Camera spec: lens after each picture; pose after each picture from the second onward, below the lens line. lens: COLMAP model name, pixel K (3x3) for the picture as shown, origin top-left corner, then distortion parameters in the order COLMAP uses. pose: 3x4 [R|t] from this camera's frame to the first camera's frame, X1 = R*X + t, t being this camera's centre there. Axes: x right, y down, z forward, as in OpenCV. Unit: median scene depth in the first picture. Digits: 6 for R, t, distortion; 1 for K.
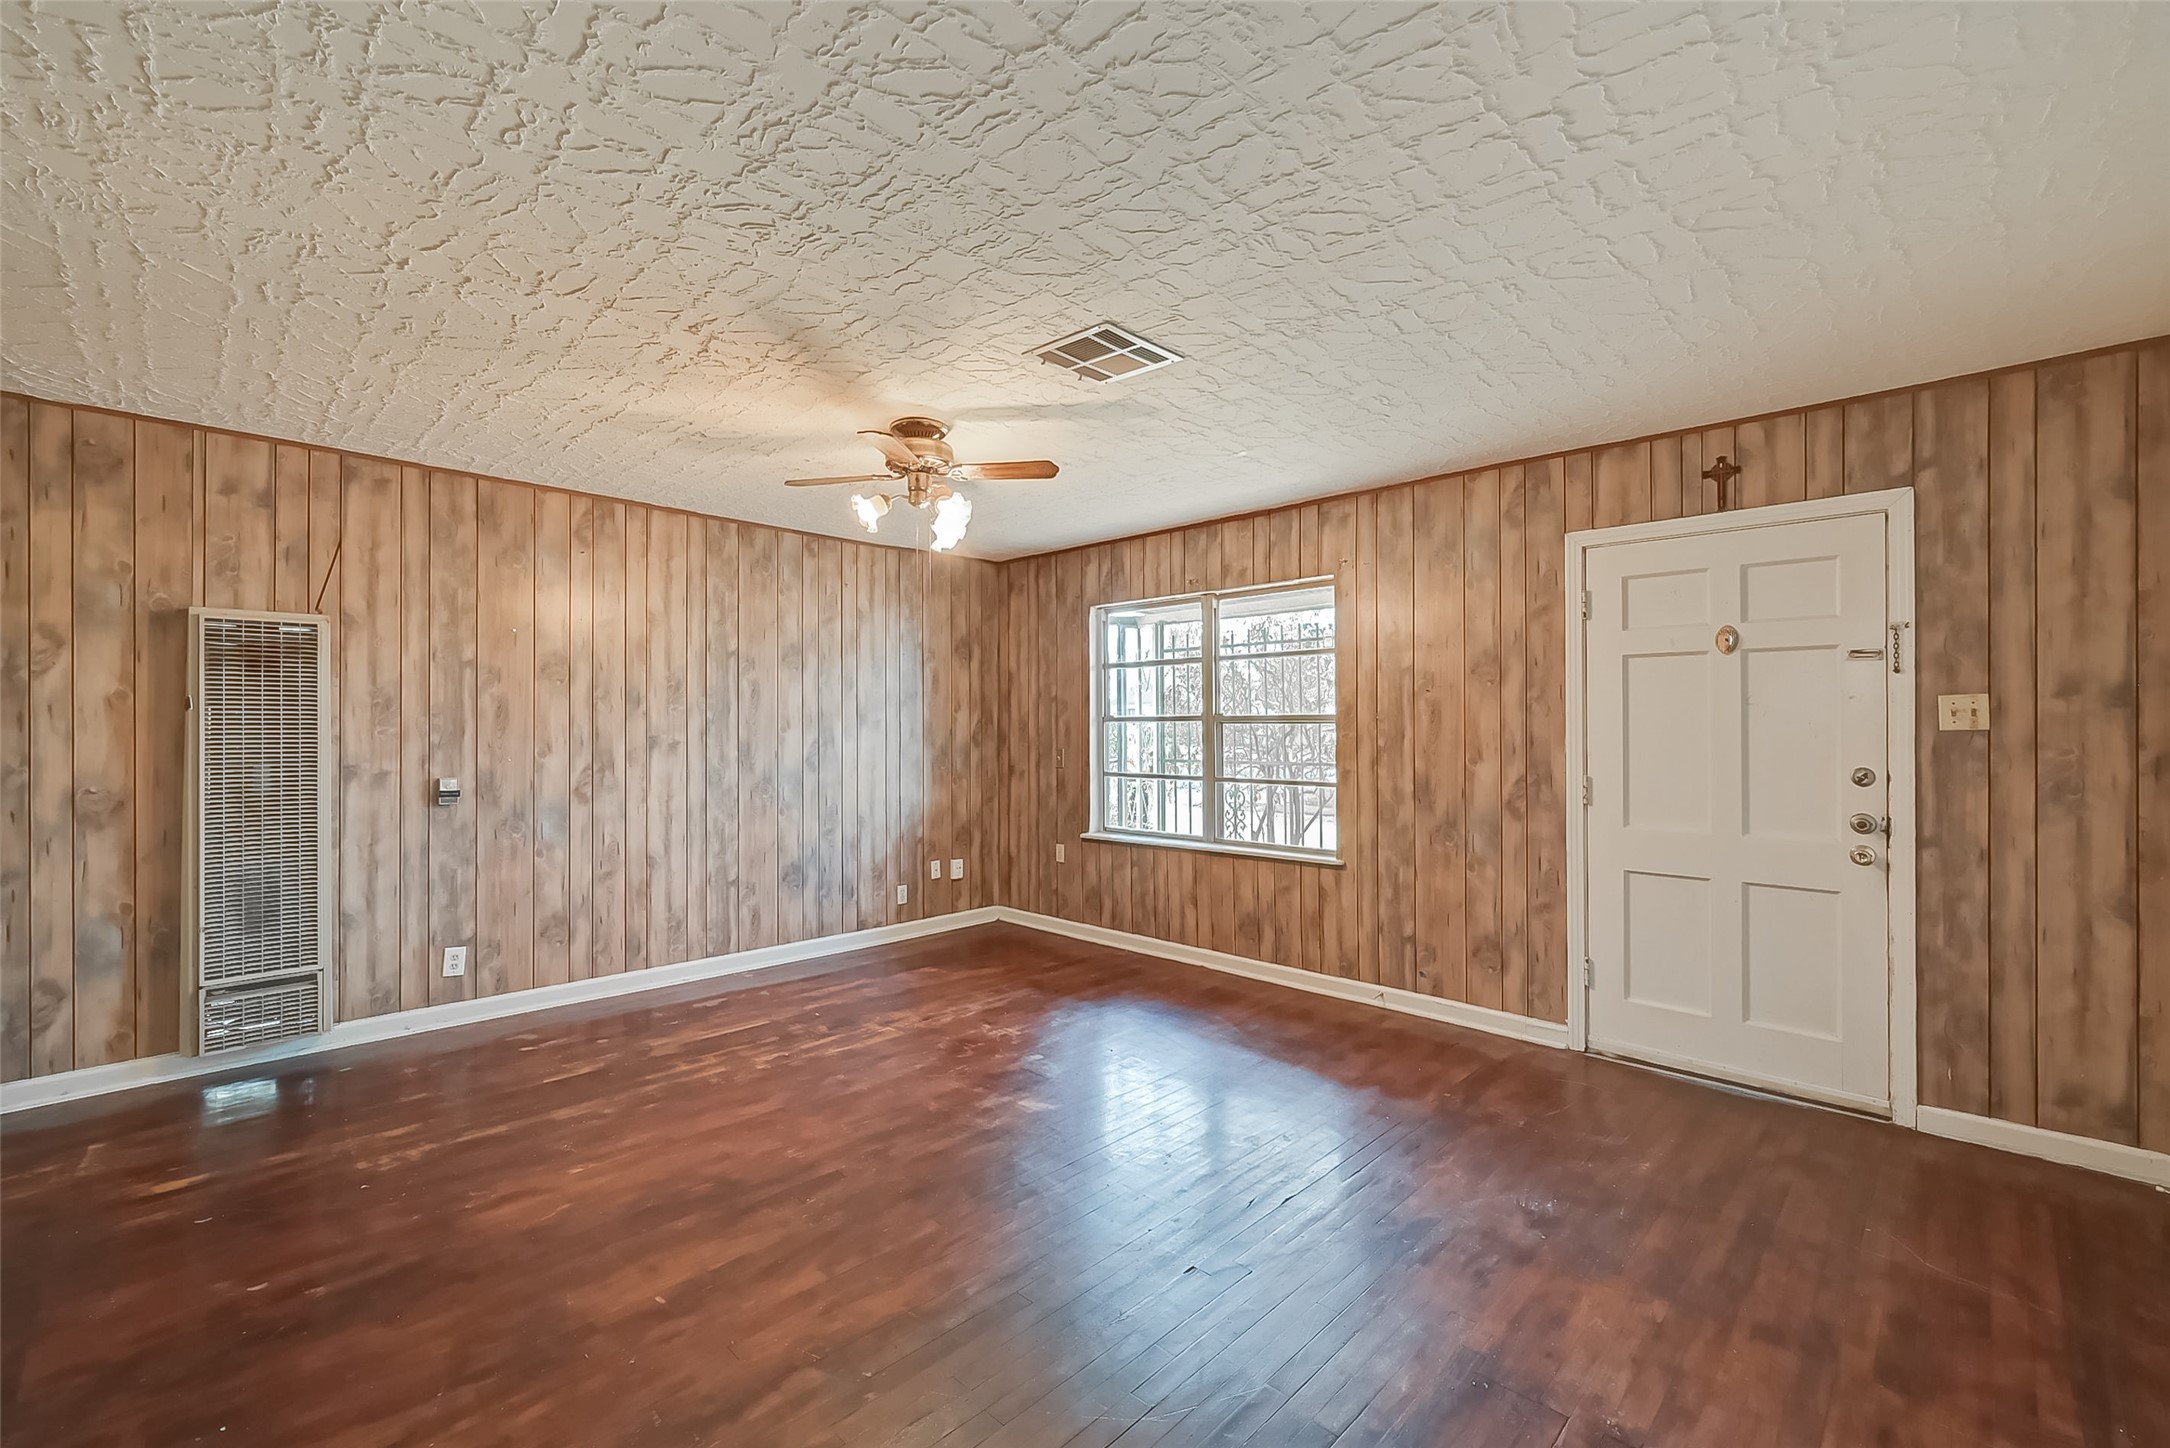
lens RADIAL K [[923.4, 0, 1089.7], [0, 923.4, 725.1], [0, 0, 1]] dist [0.000045, 0.000058]
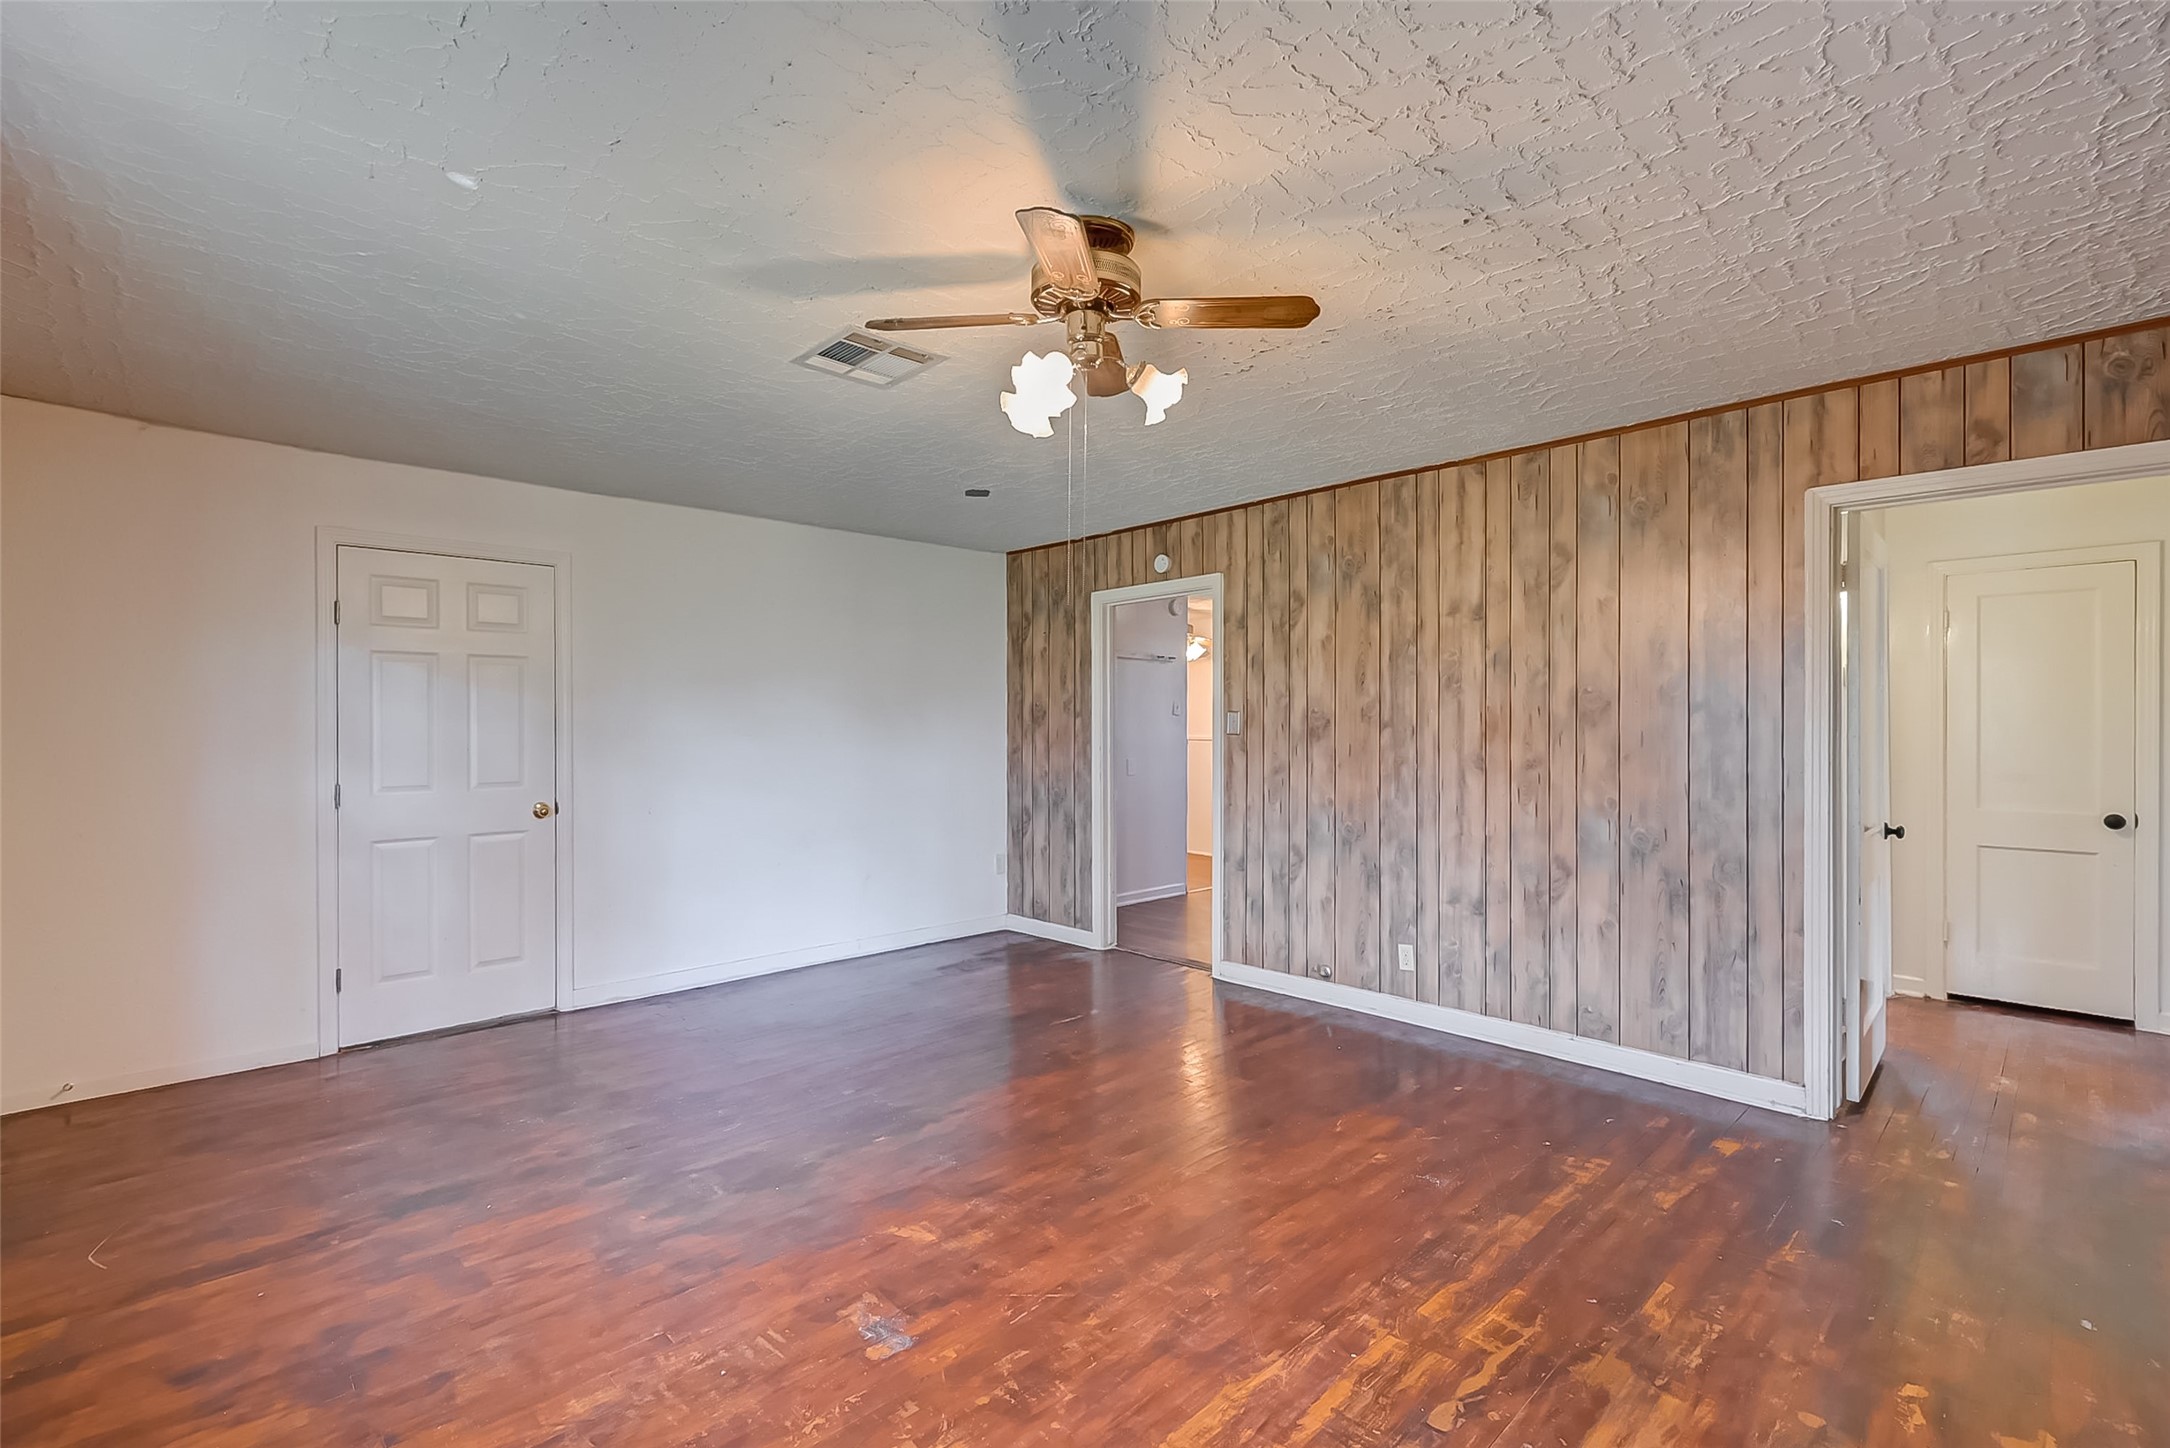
lens RADIAL K [[923.4, 0, 1079.9], [0, 923.4, 727.2], [0, 0, 1]] dist [0.000045, 0.000058]
pose [[-0.999263, -0.002442, 0.038303, -0.209175], [-0.002534, 0.999994, -0.002361, 0.005060], [-0.038297, -0.002457, -0.999263, 1.653581]]
